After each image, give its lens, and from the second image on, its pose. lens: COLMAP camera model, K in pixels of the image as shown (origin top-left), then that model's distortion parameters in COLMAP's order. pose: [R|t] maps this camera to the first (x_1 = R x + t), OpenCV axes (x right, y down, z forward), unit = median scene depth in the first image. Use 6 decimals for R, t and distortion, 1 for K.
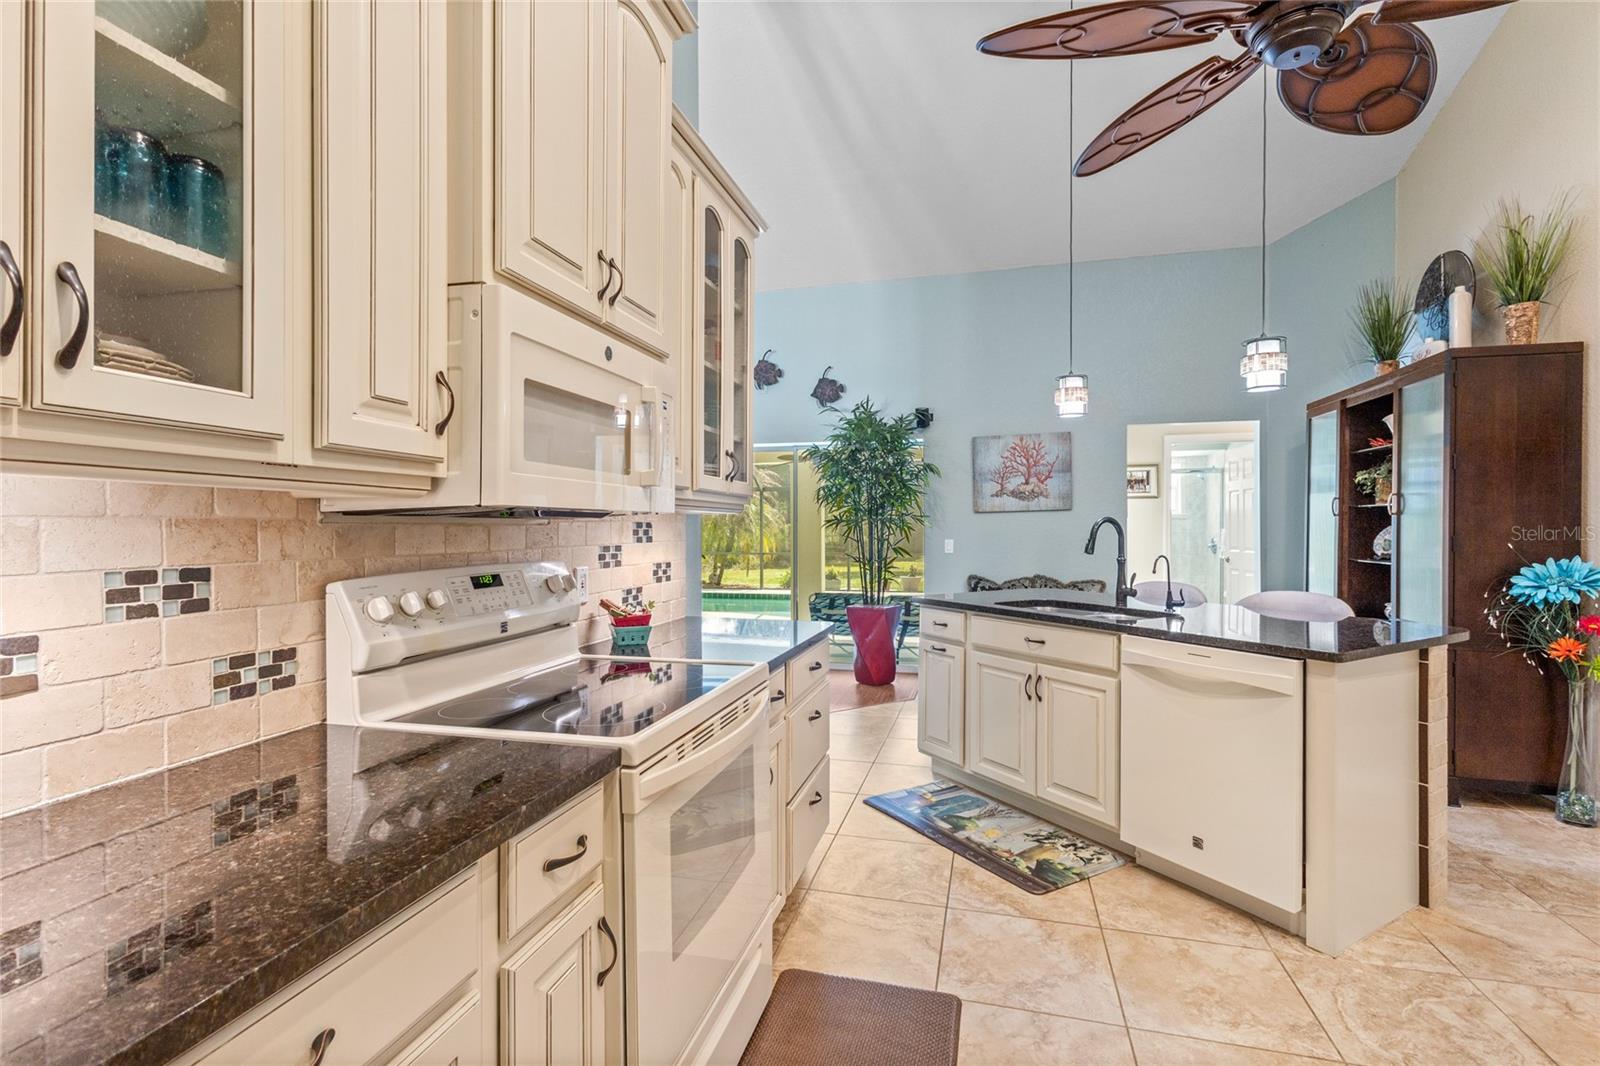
lens RADIAL K [[736.3, 0, 800.0], [0, 736.3, 533.0], [0, 0, 1]] dist [0.000969, -0.000145]
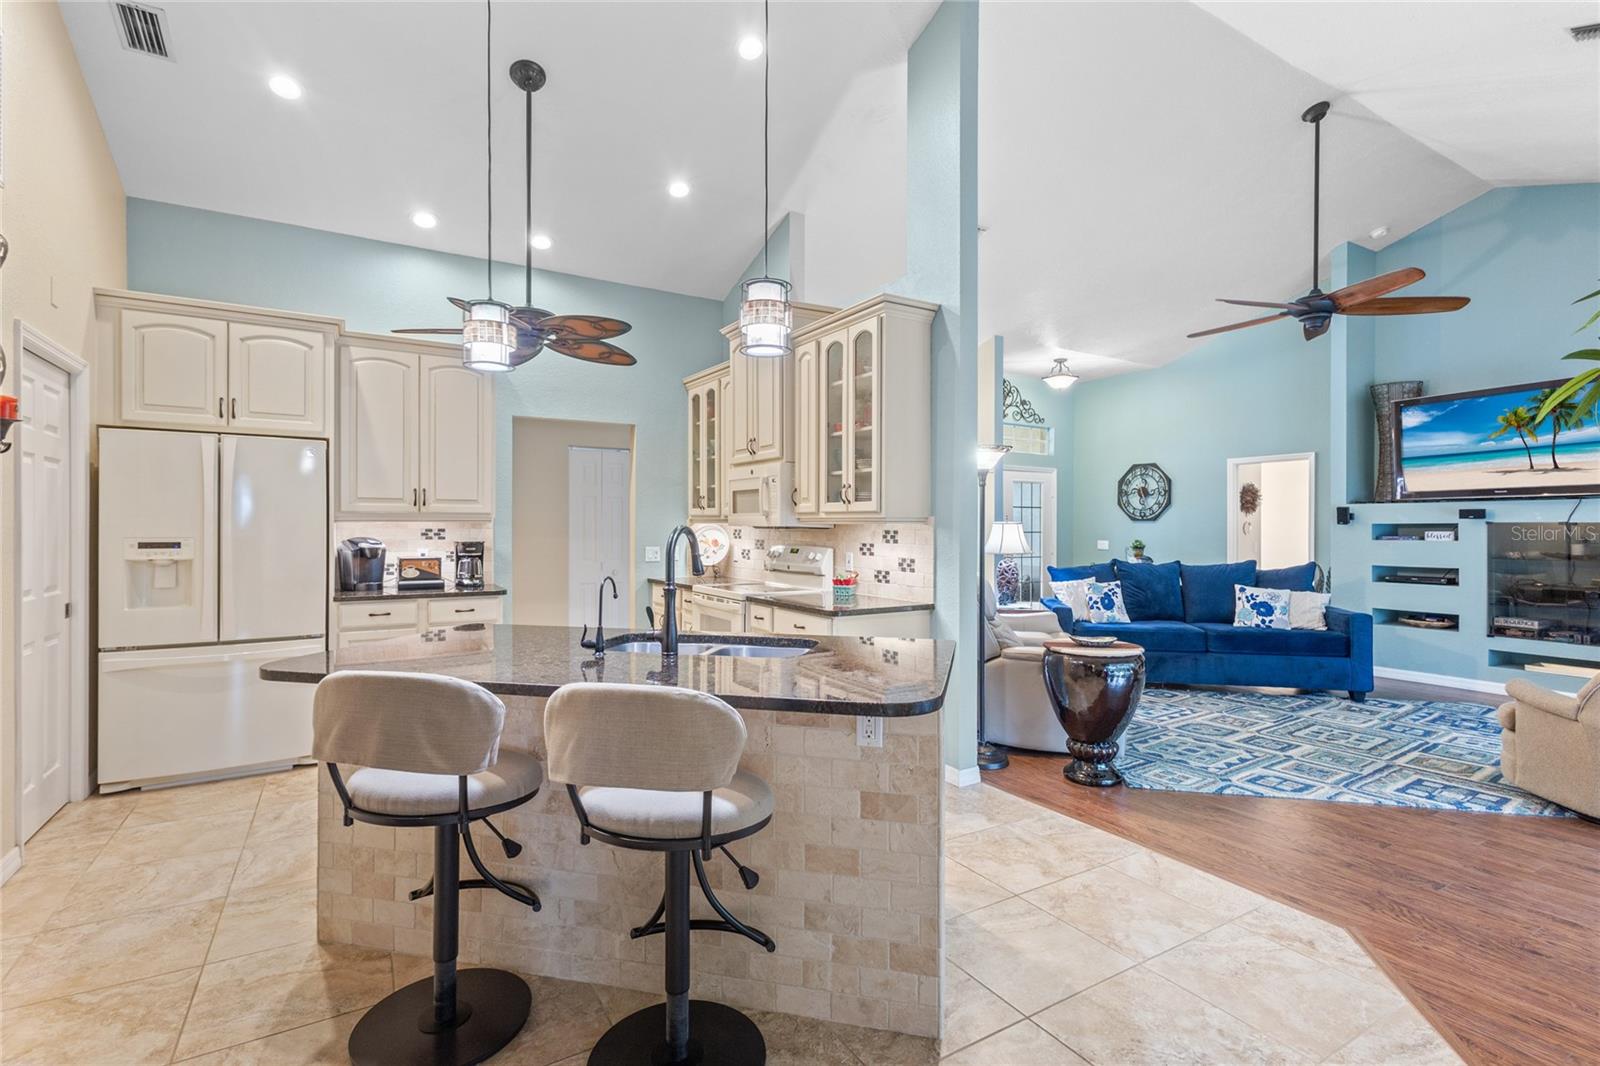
lens RADIAL K [[747.0, 0, 793.9], [0, 747.0, 536.0], [0, 0, 1]] dist [0.007774, -0.000520]
pose [[-0.699955, 0.009769, -0.714120, 1.384190], [-0.006593, 0.999775, 0.020138, -0.043191], [0.714157, 0.018804, -0.699733, 2.553697]]
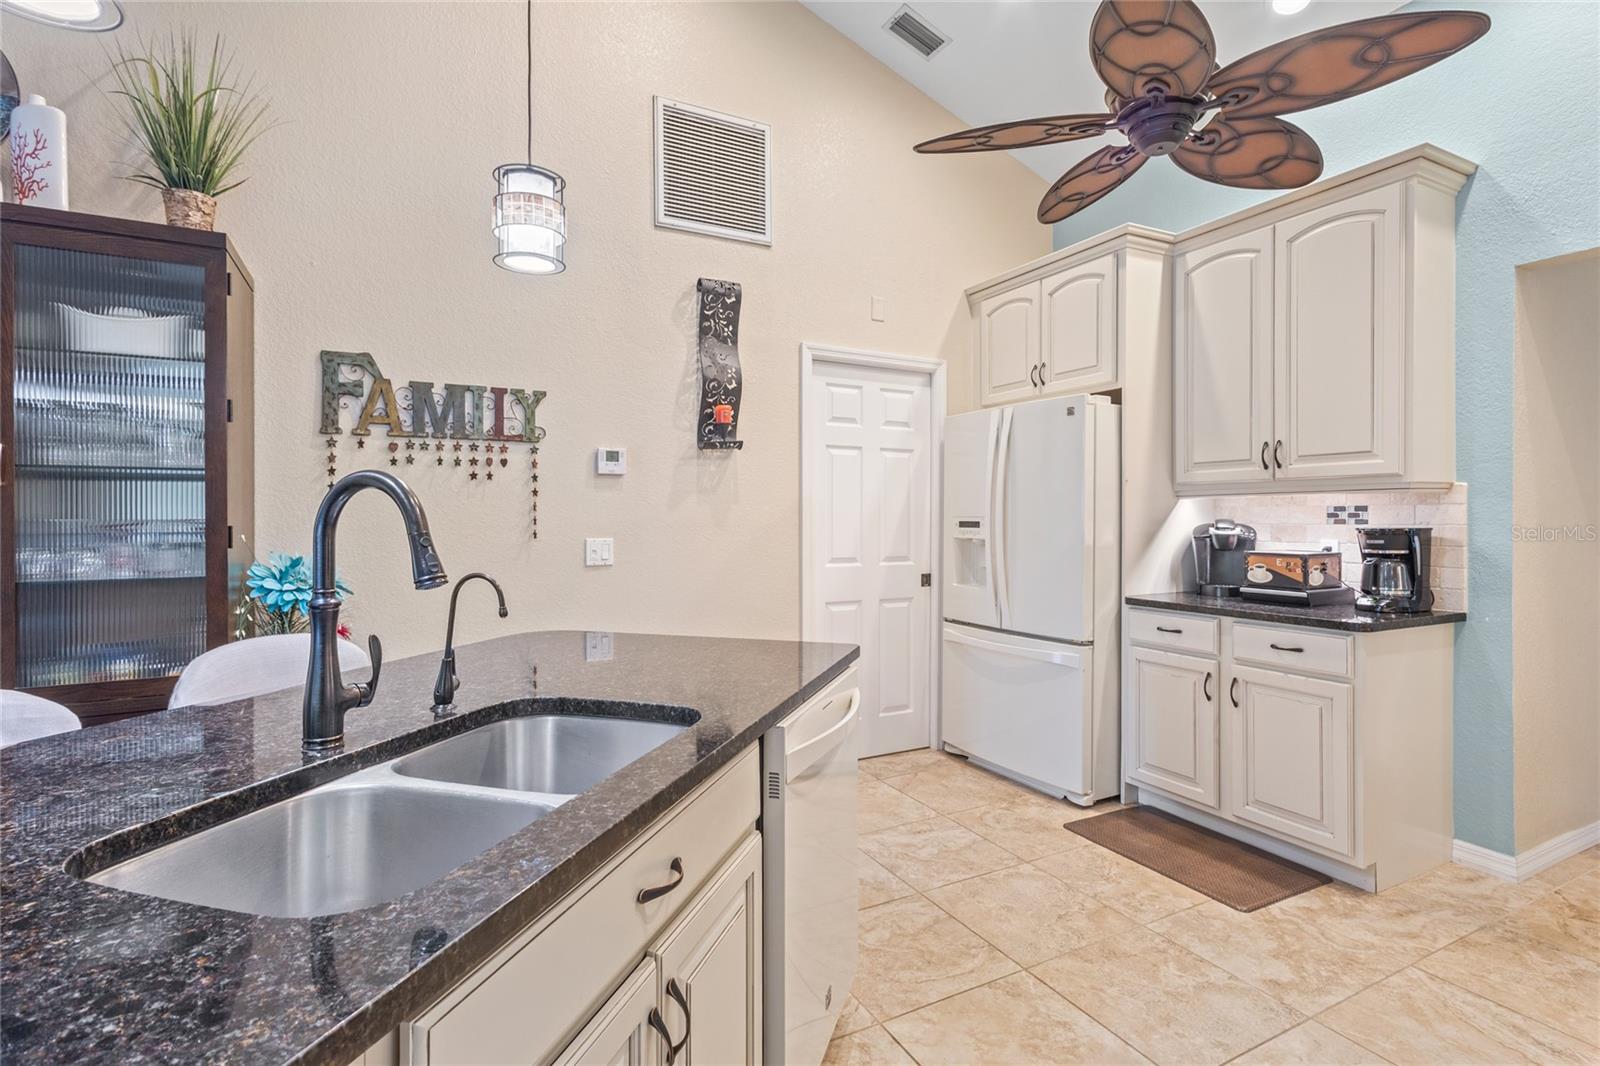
lens RADIAL K [[758.1, 0, 803.0], [0, 758.1, 520.4], [0, 0, 1]] dist [0.019026, -0.006227]
pose [[-0.679349, 0.000243, 0.733815, 0.078563], [0.009576, 0.999918, 0.008535, -0.003950], [-0.733753, 0.012826, -0.679296, 1.763077]]
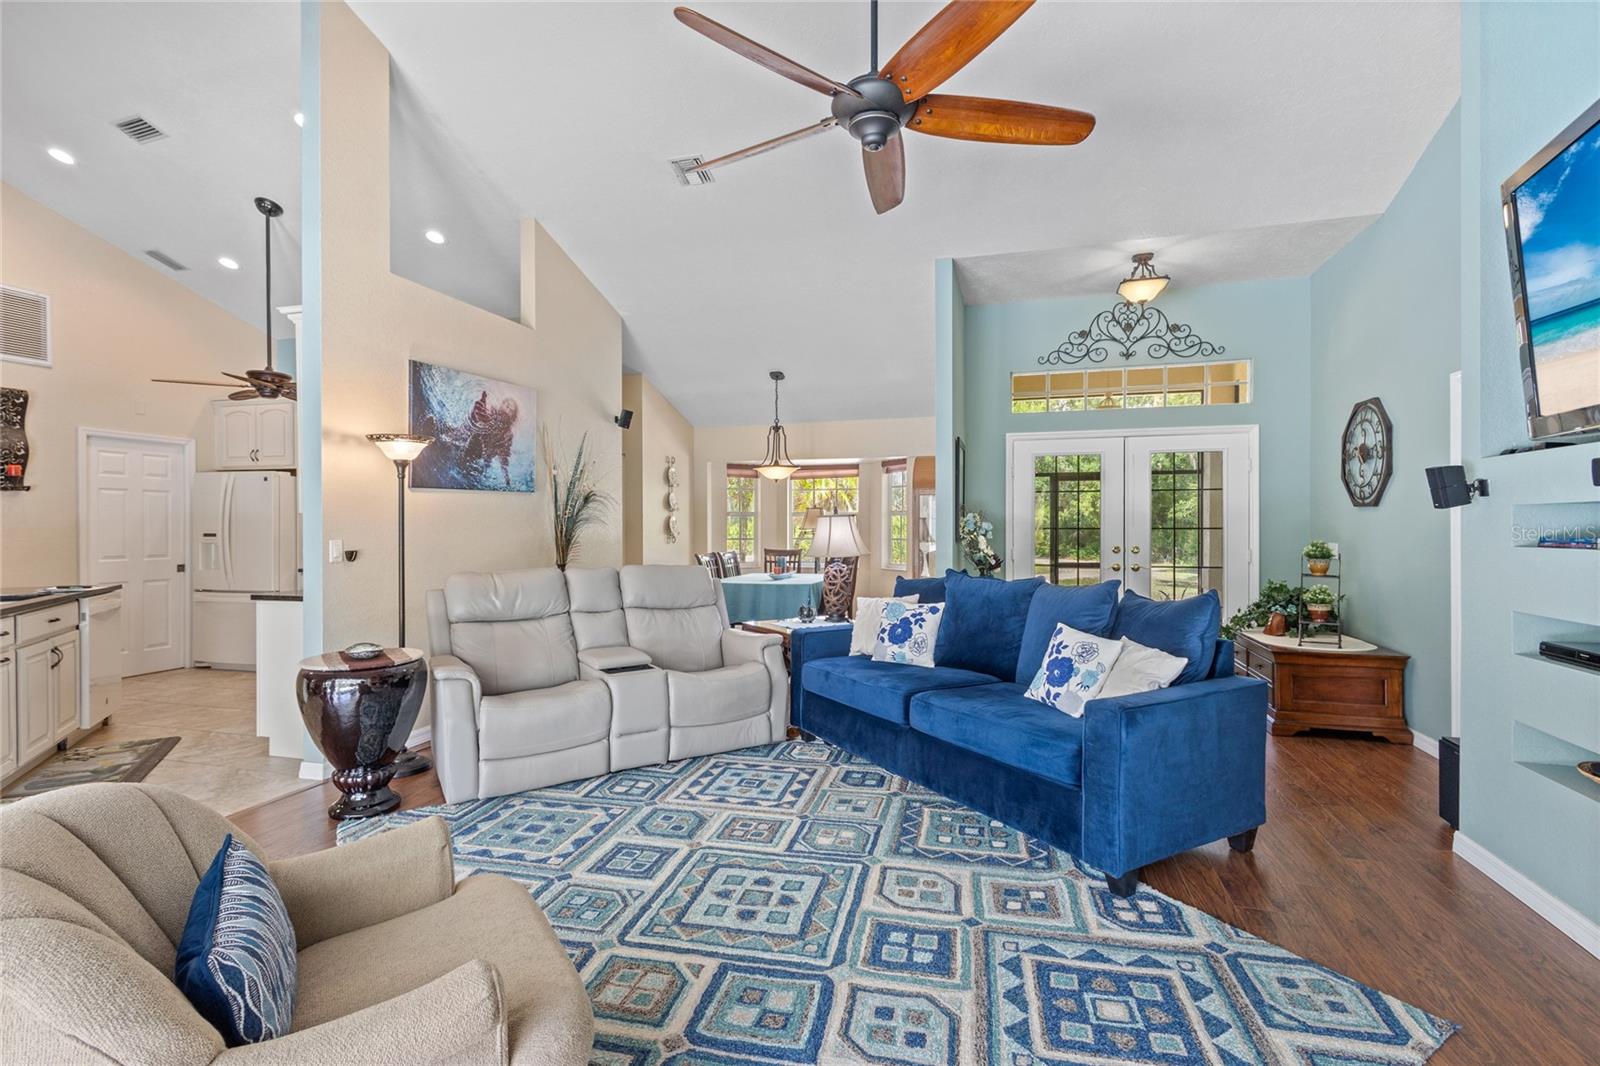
lens RADIAL K [[748.6, 0, 797.8], [0, 748.6, 529.1], [0, 0, 1]] dist [0.008916, -0.000373]
pose [[-0.999331, 0.005546, 0.036146, -1.515941], [0.006064, 0.999880, 0.014237, -0.031458], [-0.036063, 0.014447, -0.999245, 3.391246]]
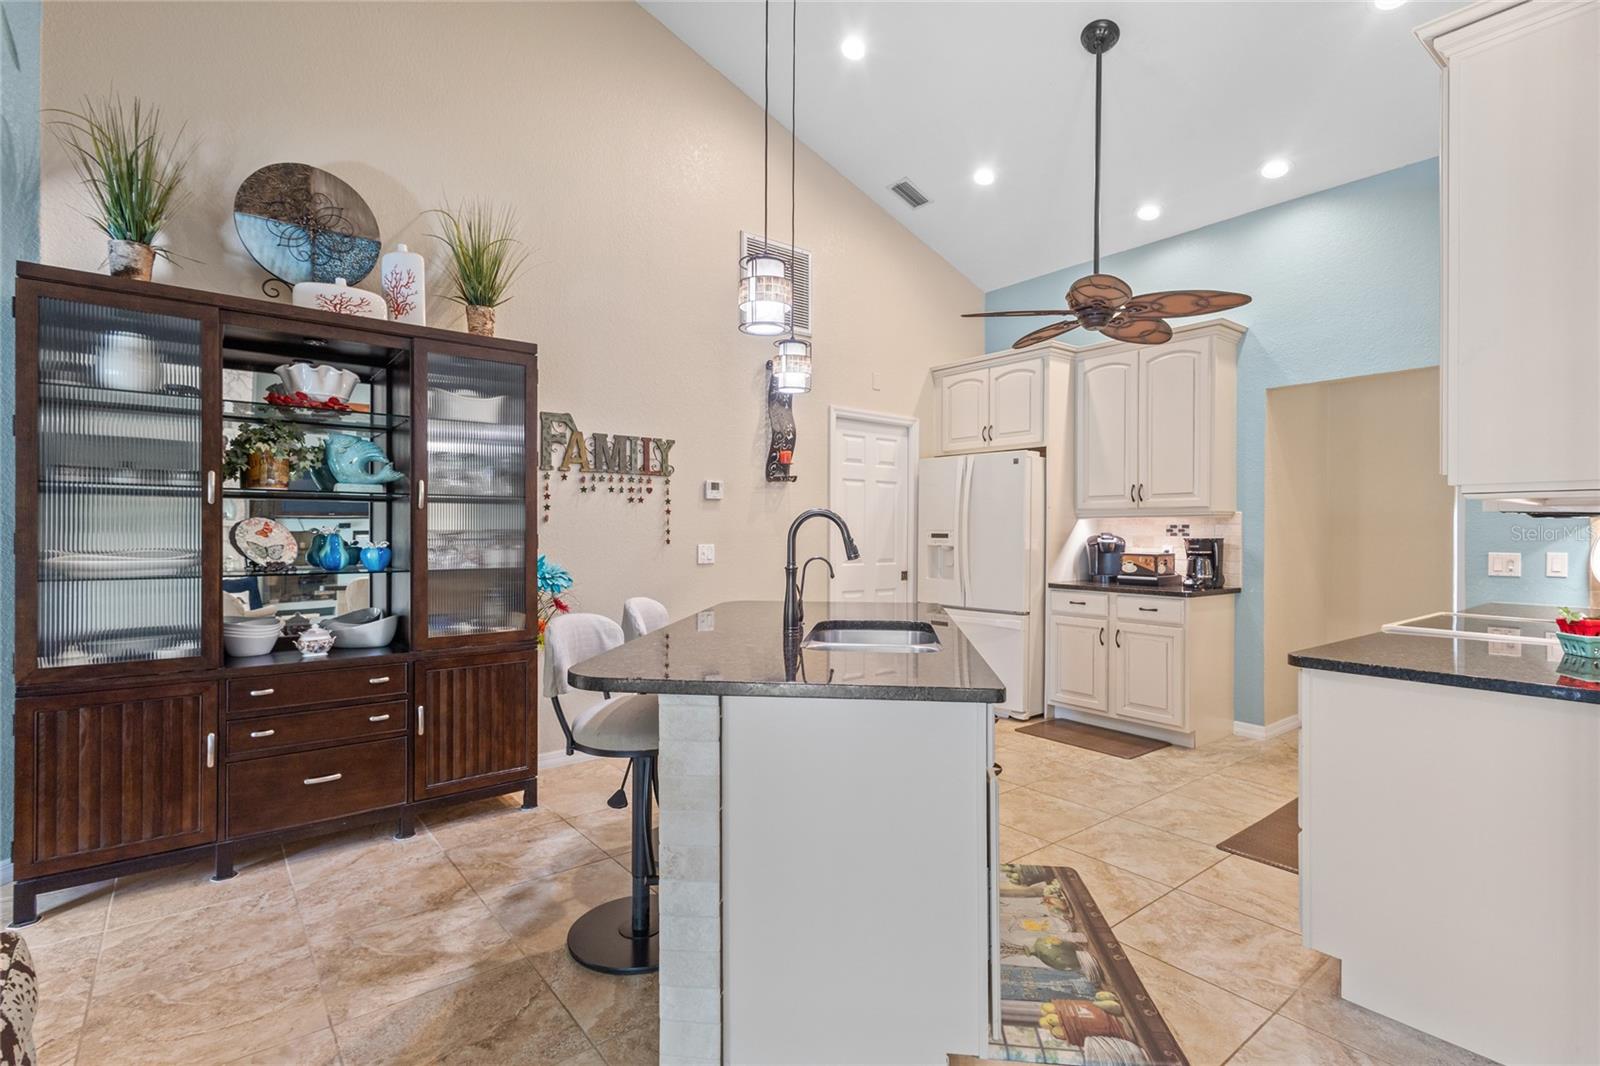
lens RADIAL K [[752.4, 0, 804.4], [0, 752.4, 533.3], [0, 0, 1]] dist [0.013268, -0.000330]
pose [[-0.804745, -0.003056, 0.593613, -0.016910], [0.003619, 0.999943, 0.010054, -0.010531], [-0.593610, 0.010239, -0.804688, 2.599986]]
